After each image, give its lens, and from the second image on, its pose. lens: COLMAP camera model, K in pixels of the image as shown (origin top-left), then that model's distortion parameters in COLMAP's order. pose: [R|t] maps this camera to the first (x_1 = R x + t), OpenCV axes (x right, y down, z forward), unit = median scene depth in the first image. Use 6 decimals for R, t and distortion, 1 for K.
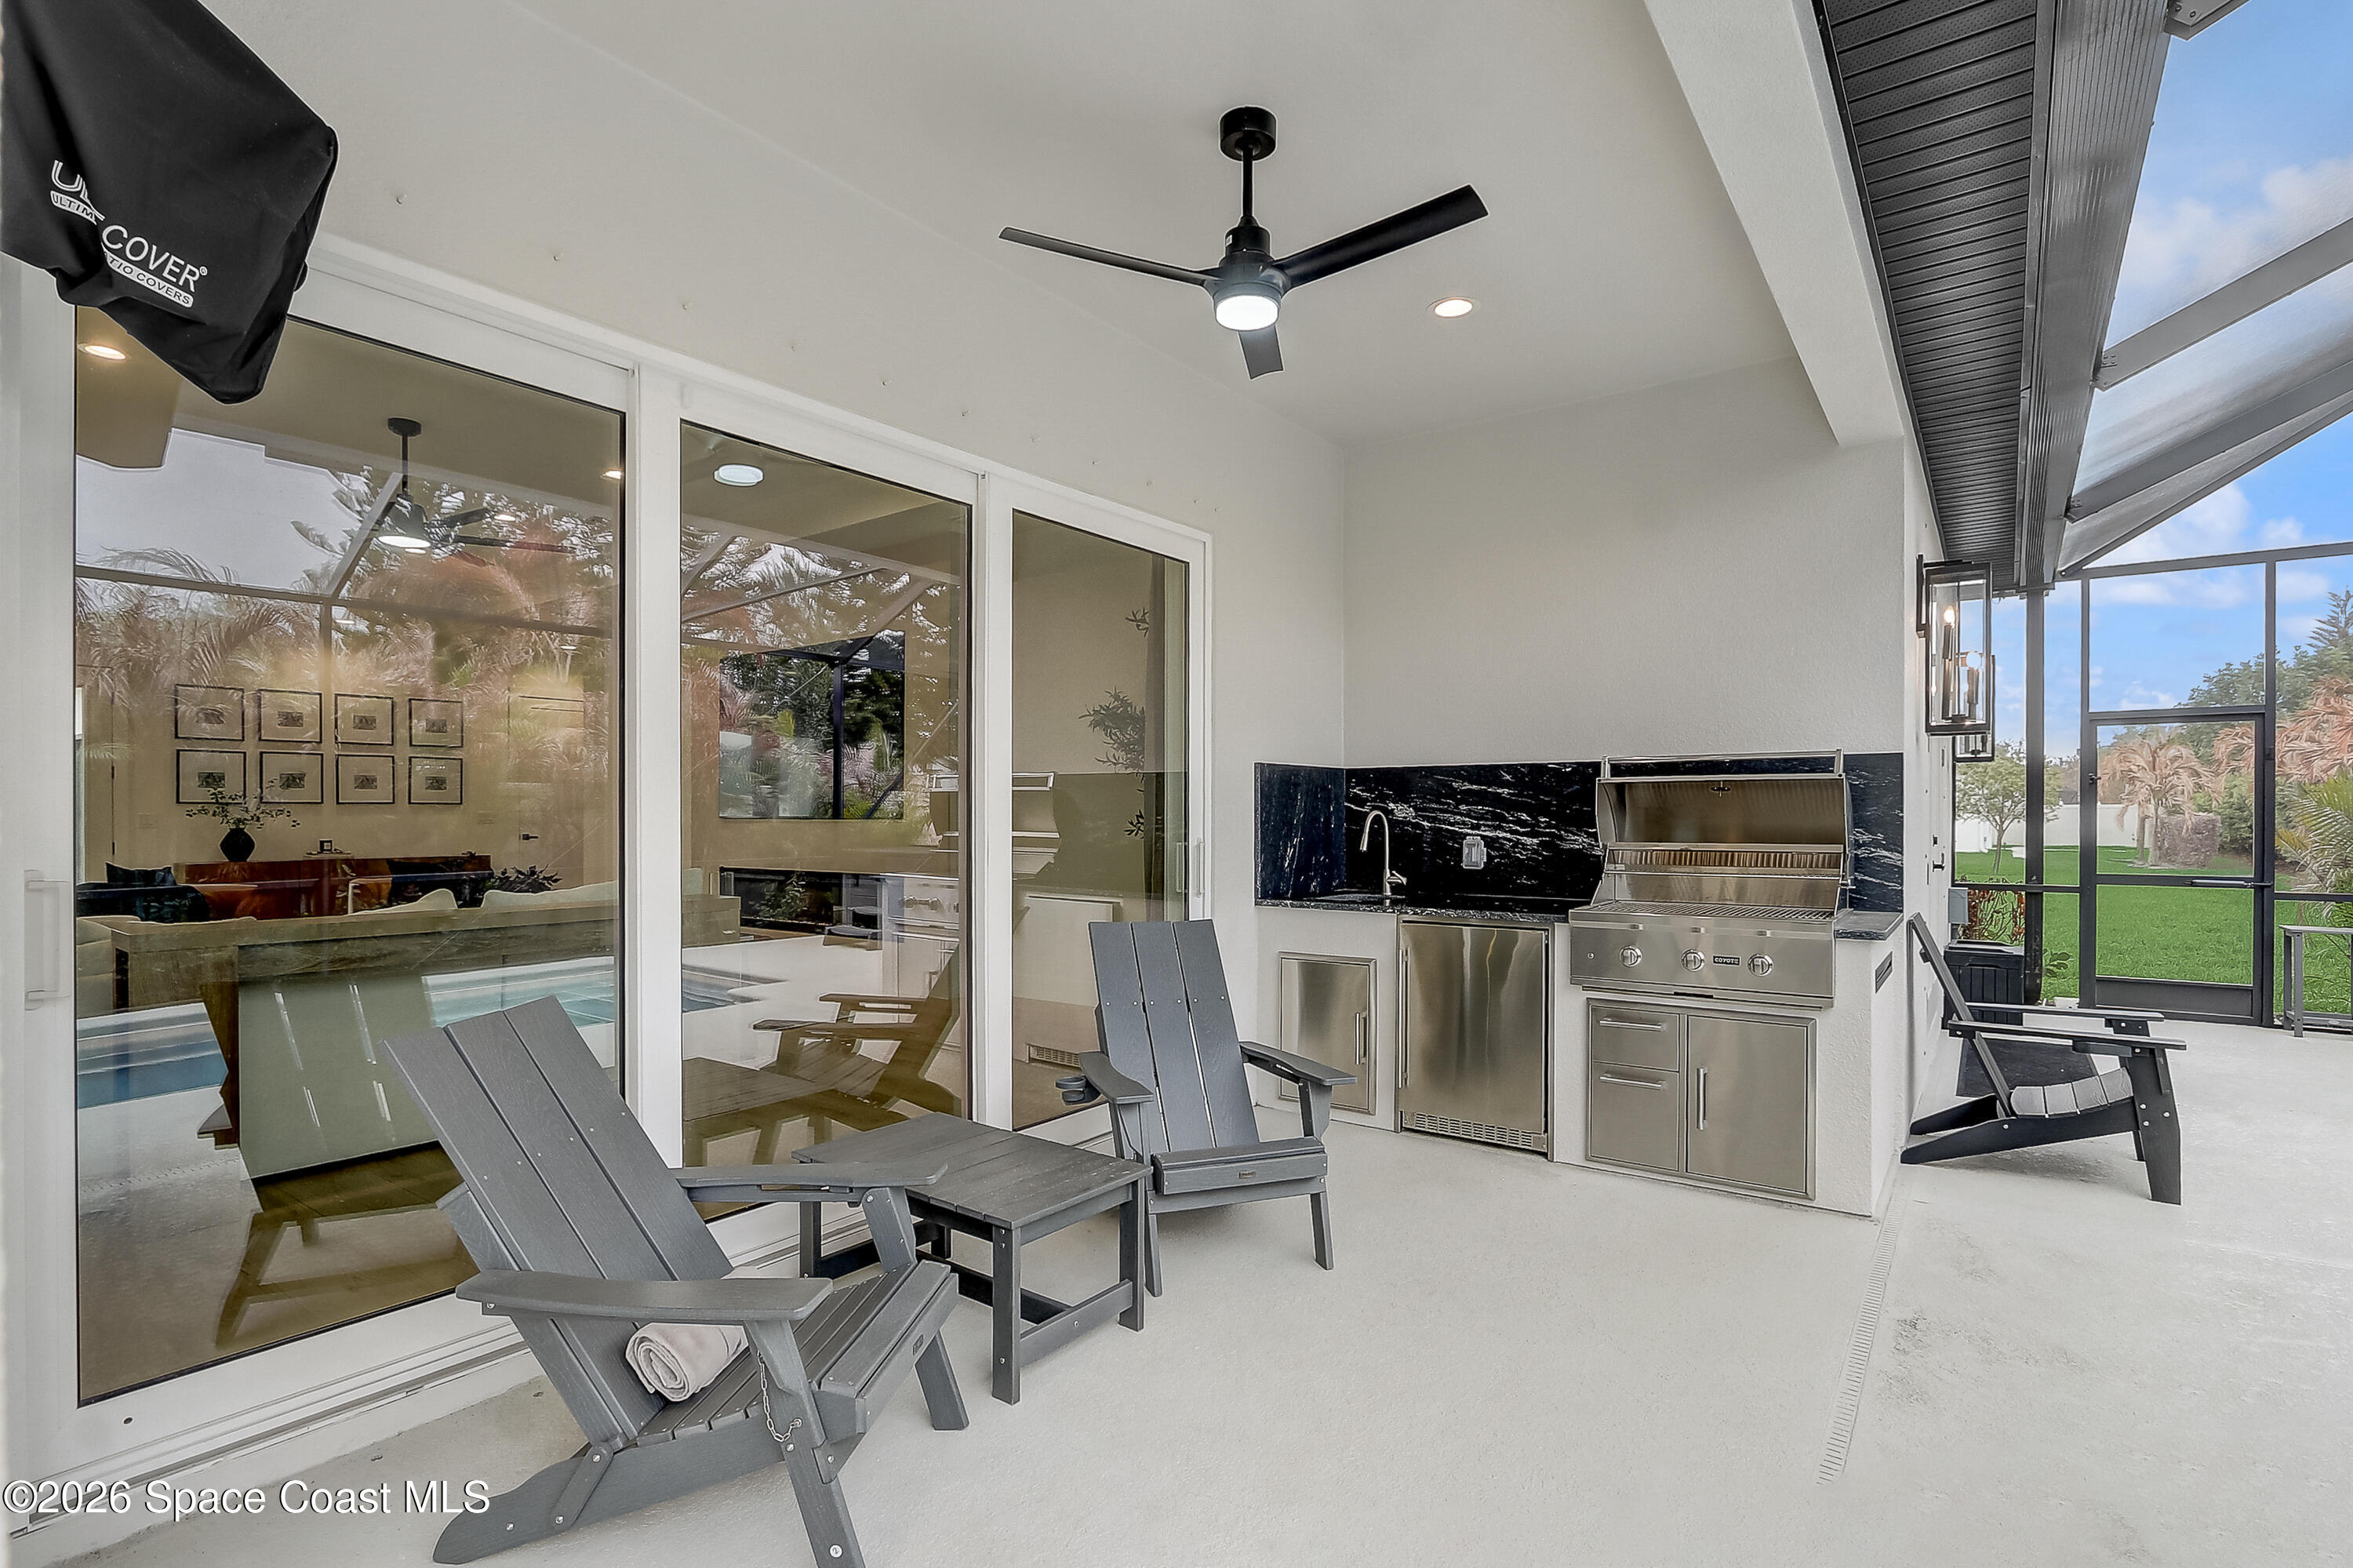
lens RADIAL K [[1106.7, 0, 1205.1], [0, 1106.7, 820.5], [0, 0, 1]] dist [-0.008034, -0.000299]
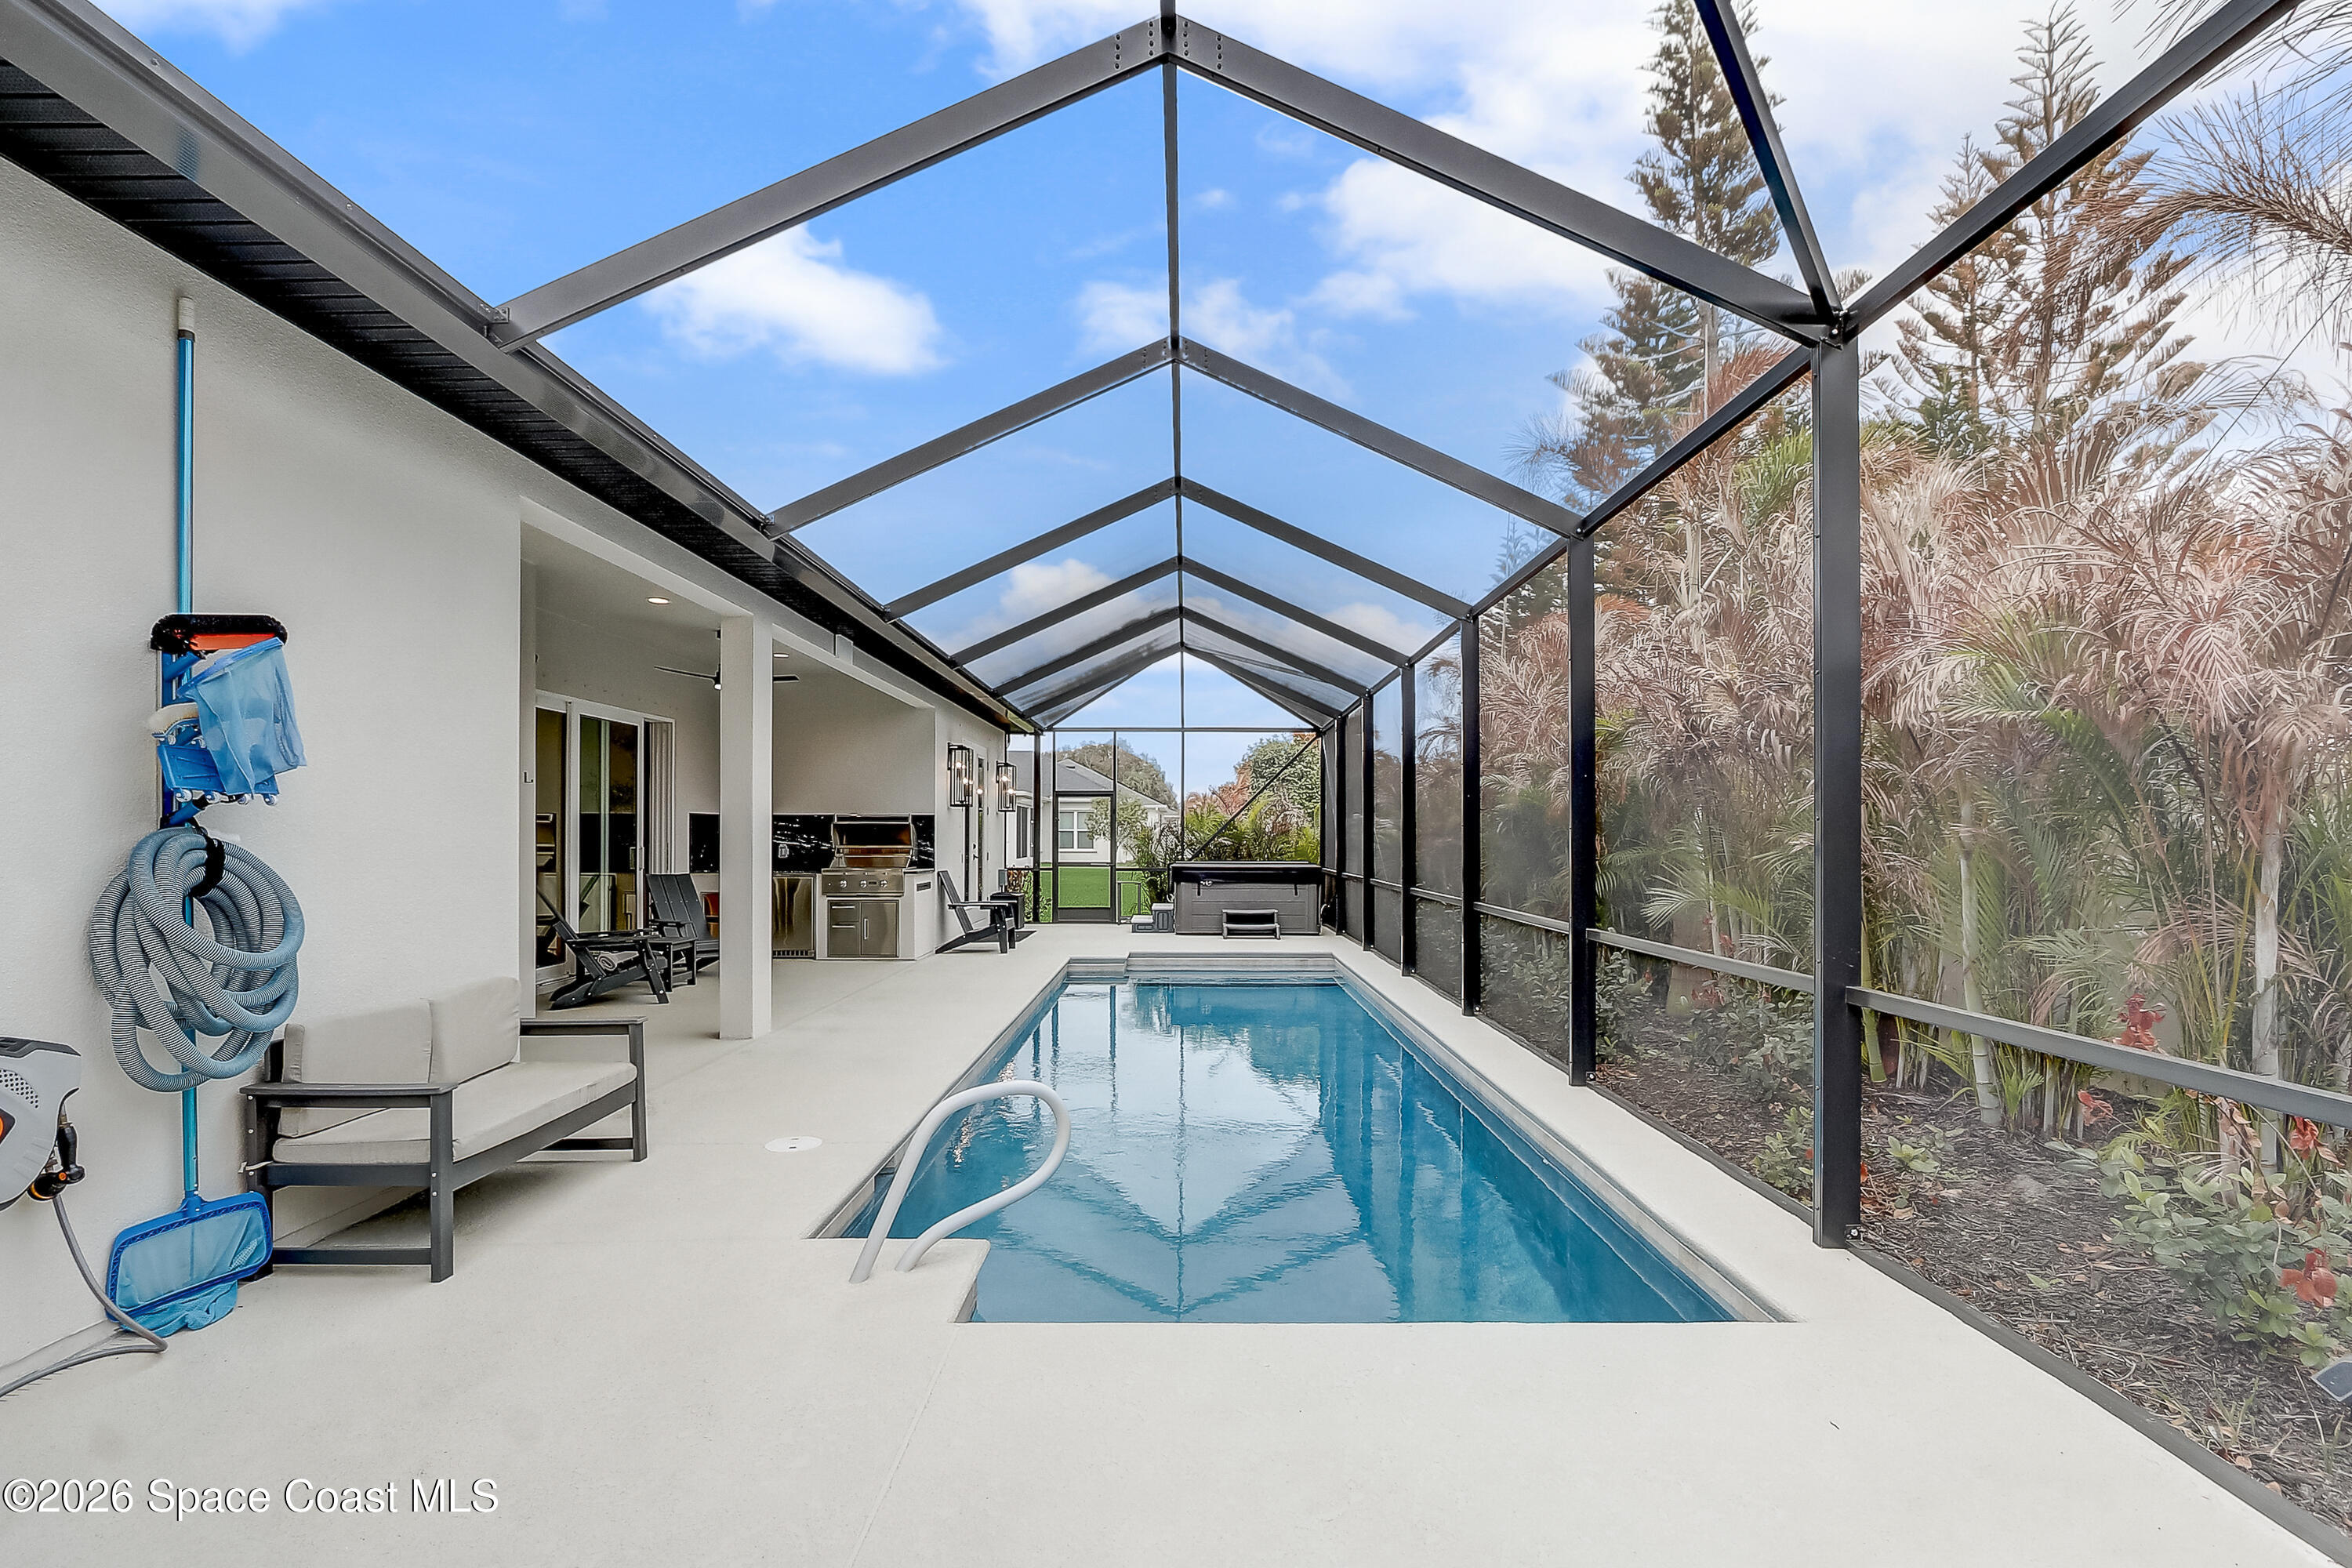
lens RADIAL K [[1106.2, 0, 1204.6], [0, 1106.2, 820.5], [0, 0, 1]] dist [-0.008034, -0.000299]
pose [[0.801796, 0.009417, 0.597524, -0.515360], [0.001045, 0.999852, -0.017161, 0.005194], [-0.597597, 0.014384, 0.801668, -1.660210]]
